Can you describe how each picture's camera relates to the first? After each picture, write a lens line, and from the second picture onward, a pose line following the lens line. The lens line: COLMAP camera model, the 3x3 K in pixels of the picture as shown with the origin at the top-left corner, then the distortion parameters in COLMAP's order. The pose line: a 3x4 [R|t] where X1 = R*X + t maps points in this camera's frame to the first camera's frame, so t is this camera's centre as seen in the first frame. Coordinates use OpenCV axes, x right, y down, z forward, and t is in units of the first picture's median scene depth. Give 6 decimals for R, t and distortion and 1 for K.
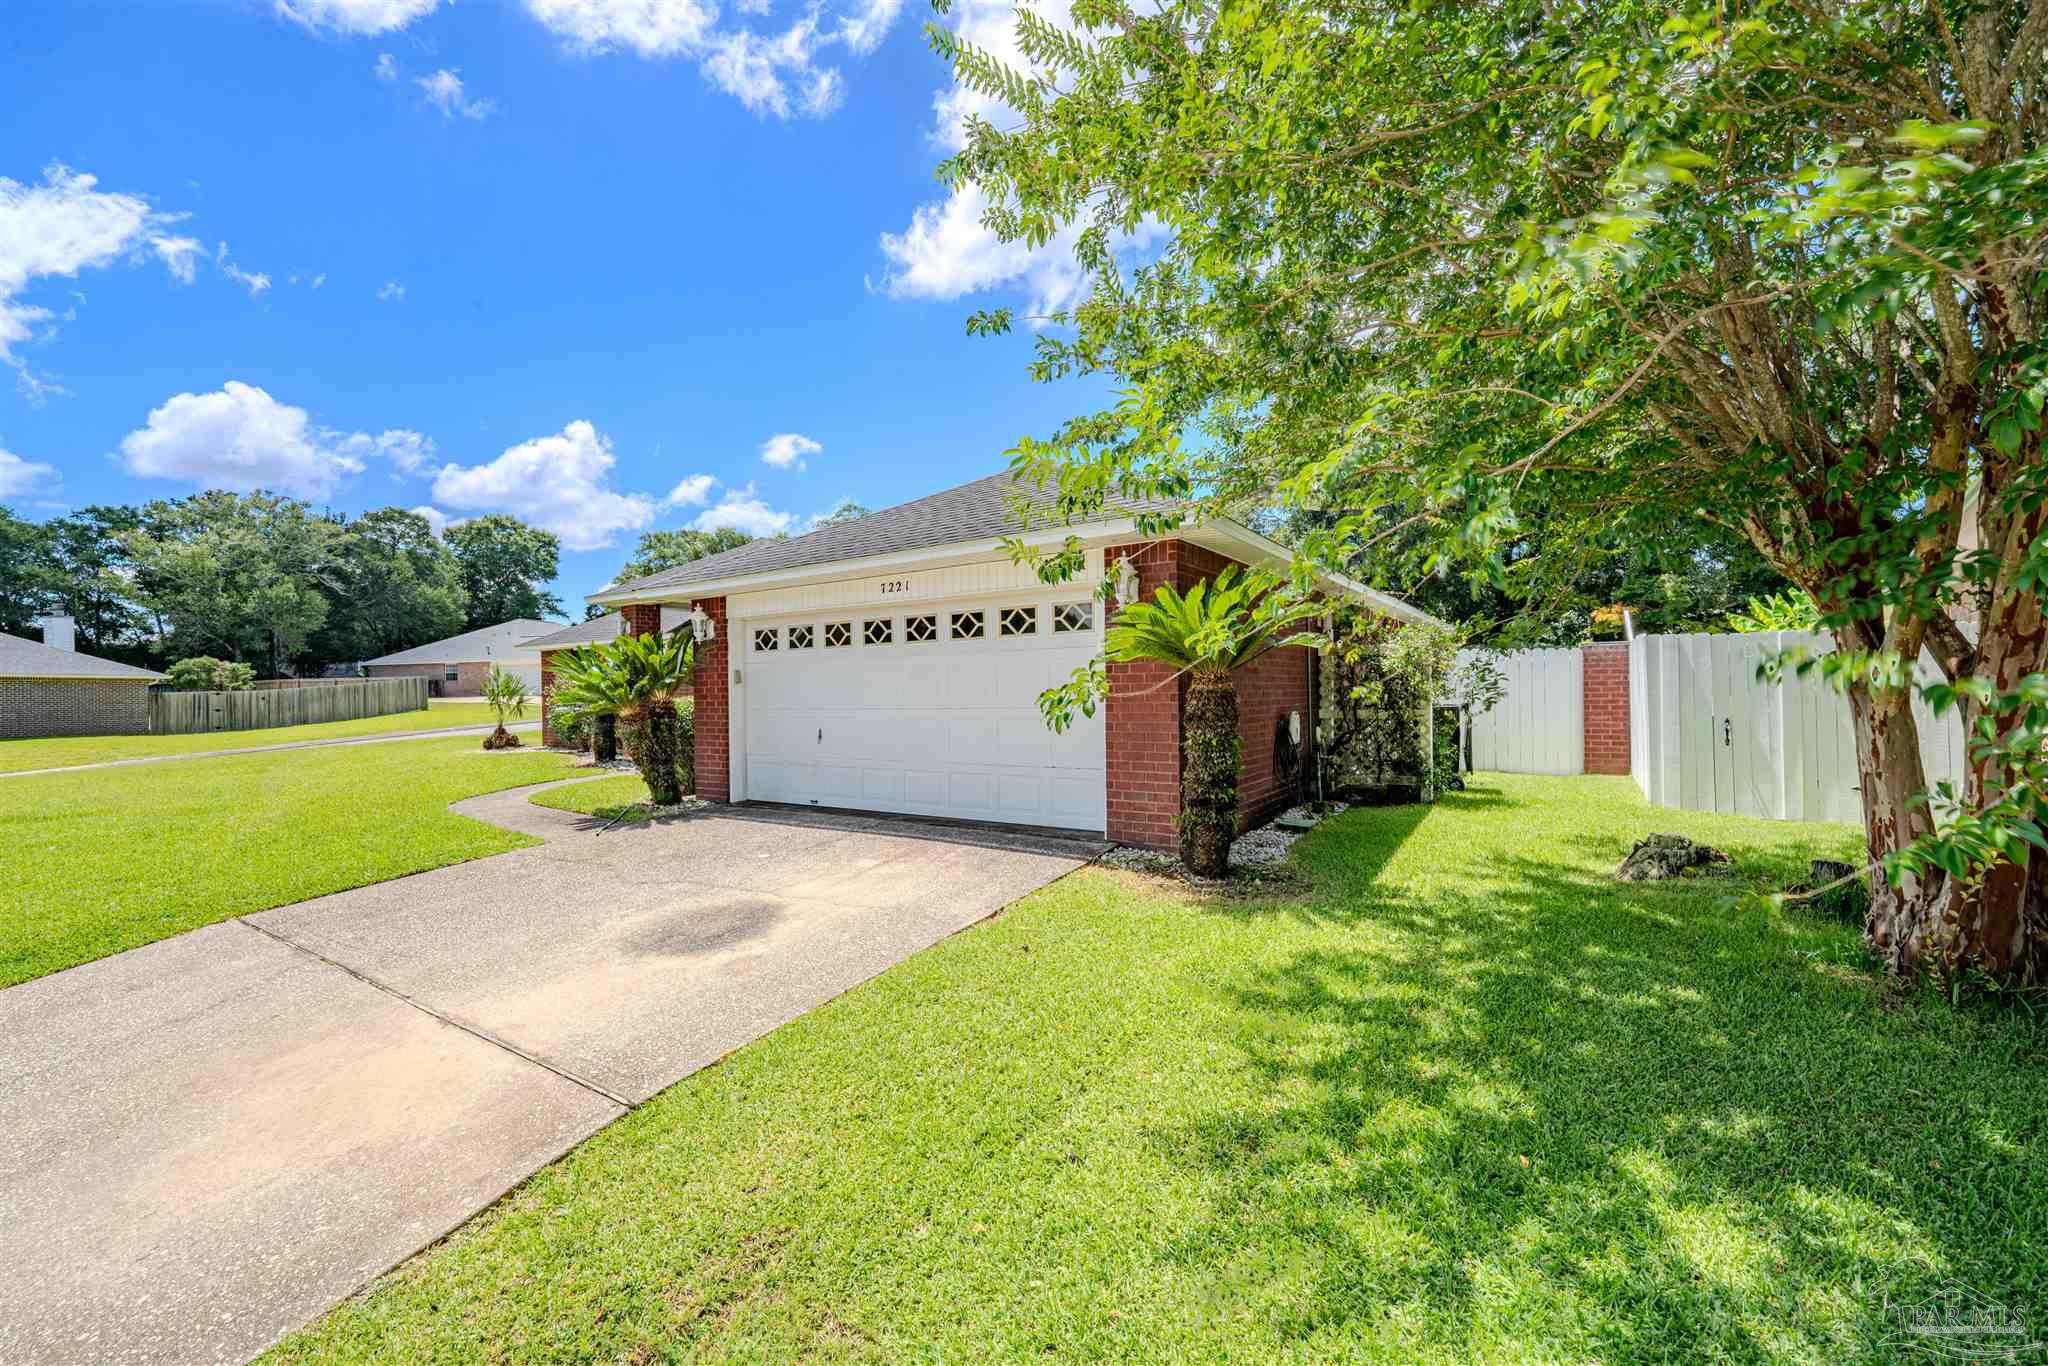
lens RADIAL K [[838.5, 0, 1023.4], [0, 838.5, 683.8], [0, 0, 1]] dist [-0.007026, -0.000162]
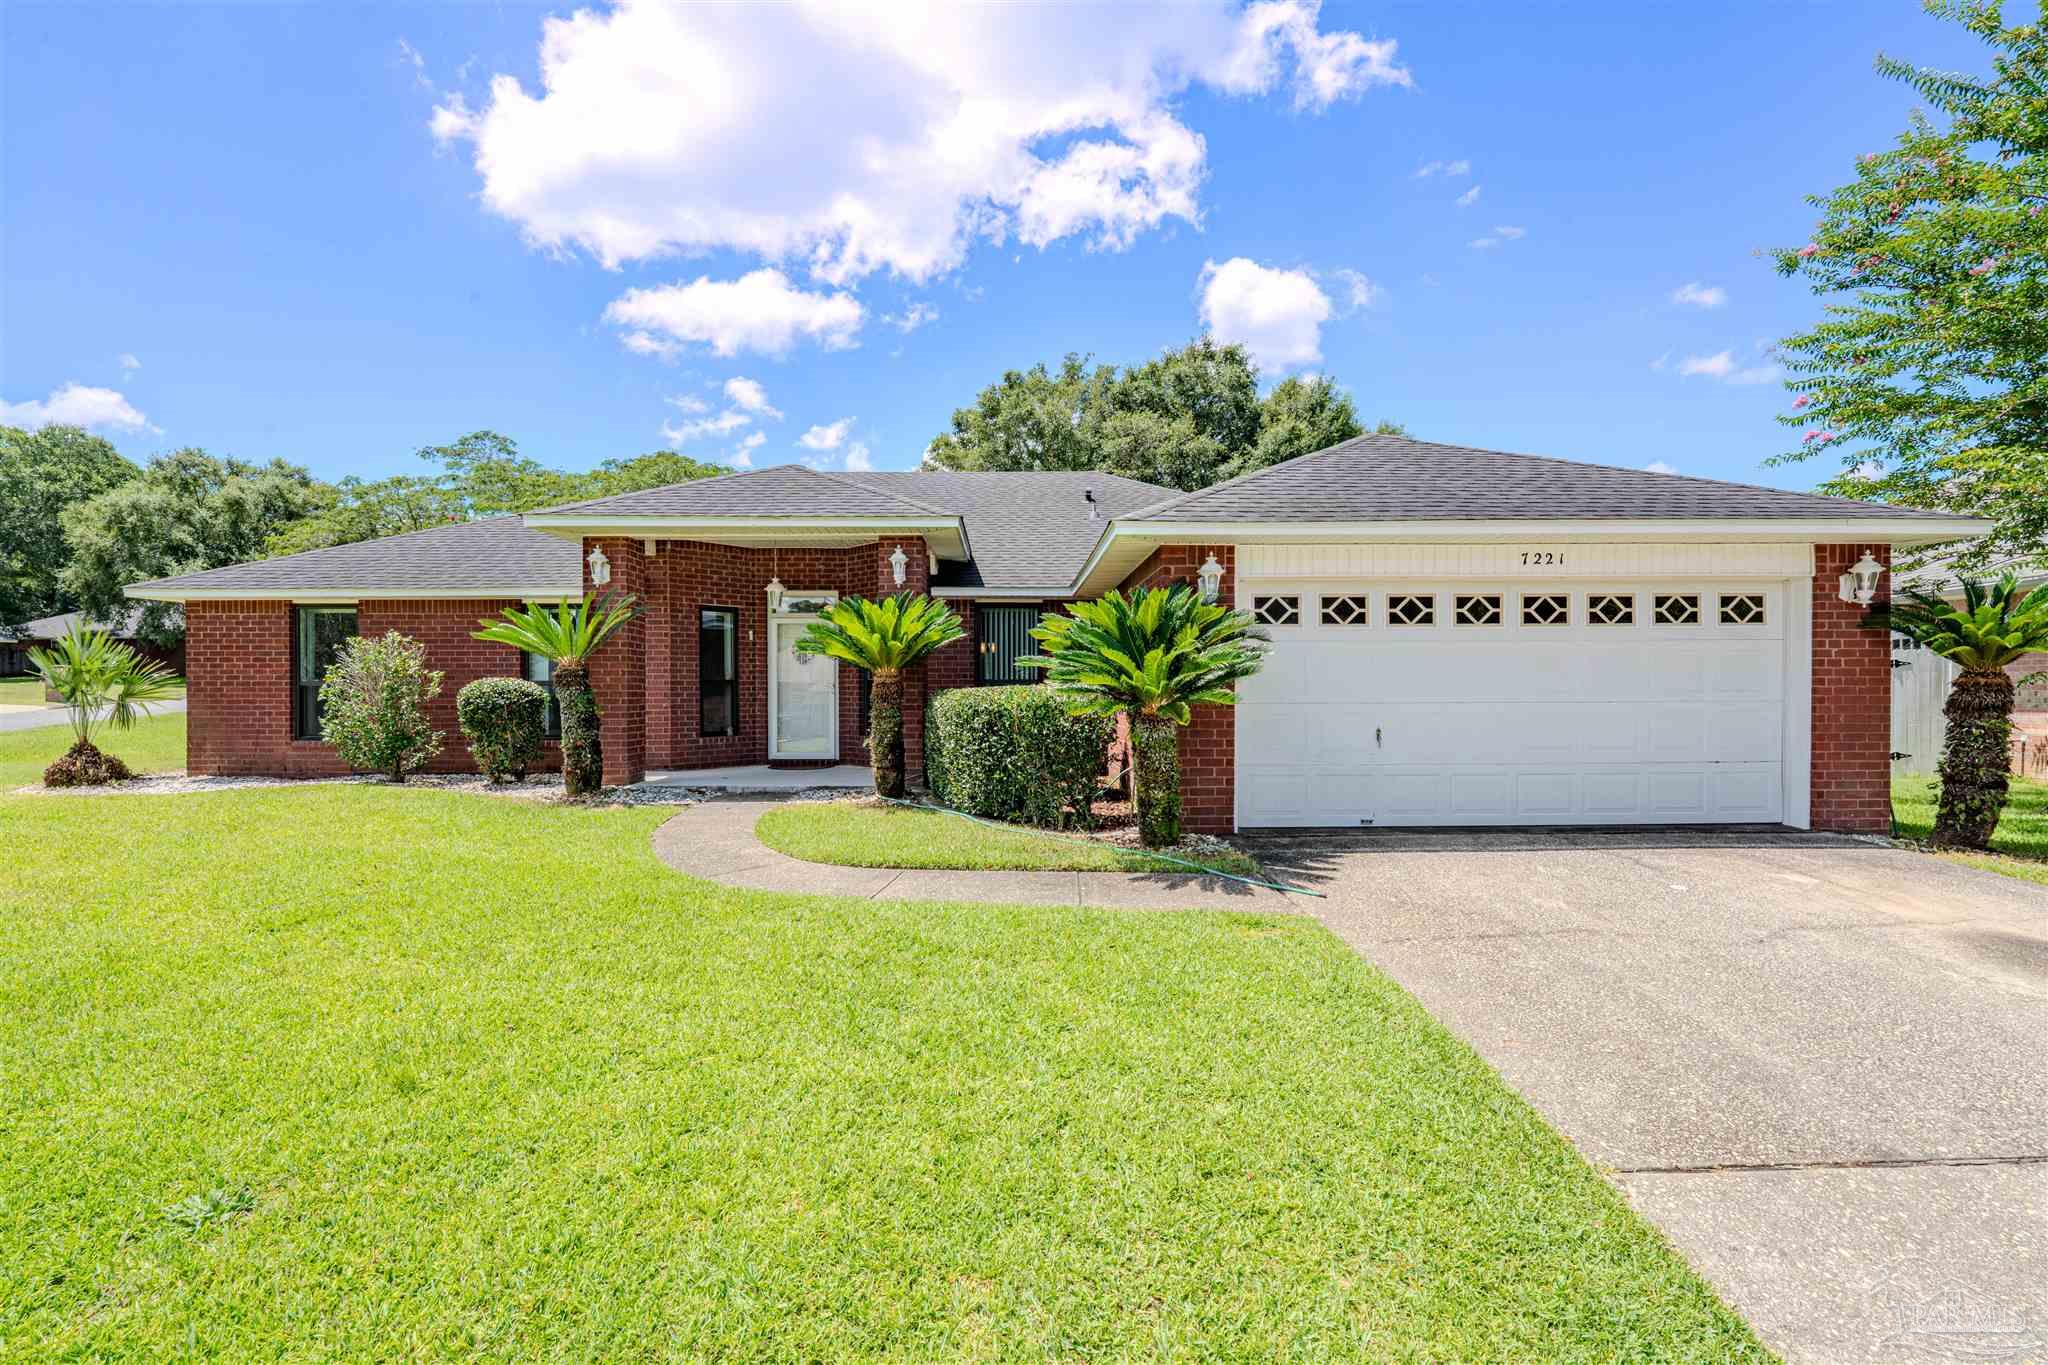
lens RADIAL K [[838.5, 0, 1023.9], [0, 838.5, 685.8], [0, 0, 1]] dist [-0.007026, -0.000162]
pose [[0.827796, 0.022273, 0.560587, -0.971435], [-0.016567, 0.999746, -0.015258, 0.032188], [-0.560785, 0.003343, 0.827955, 0.542332]]
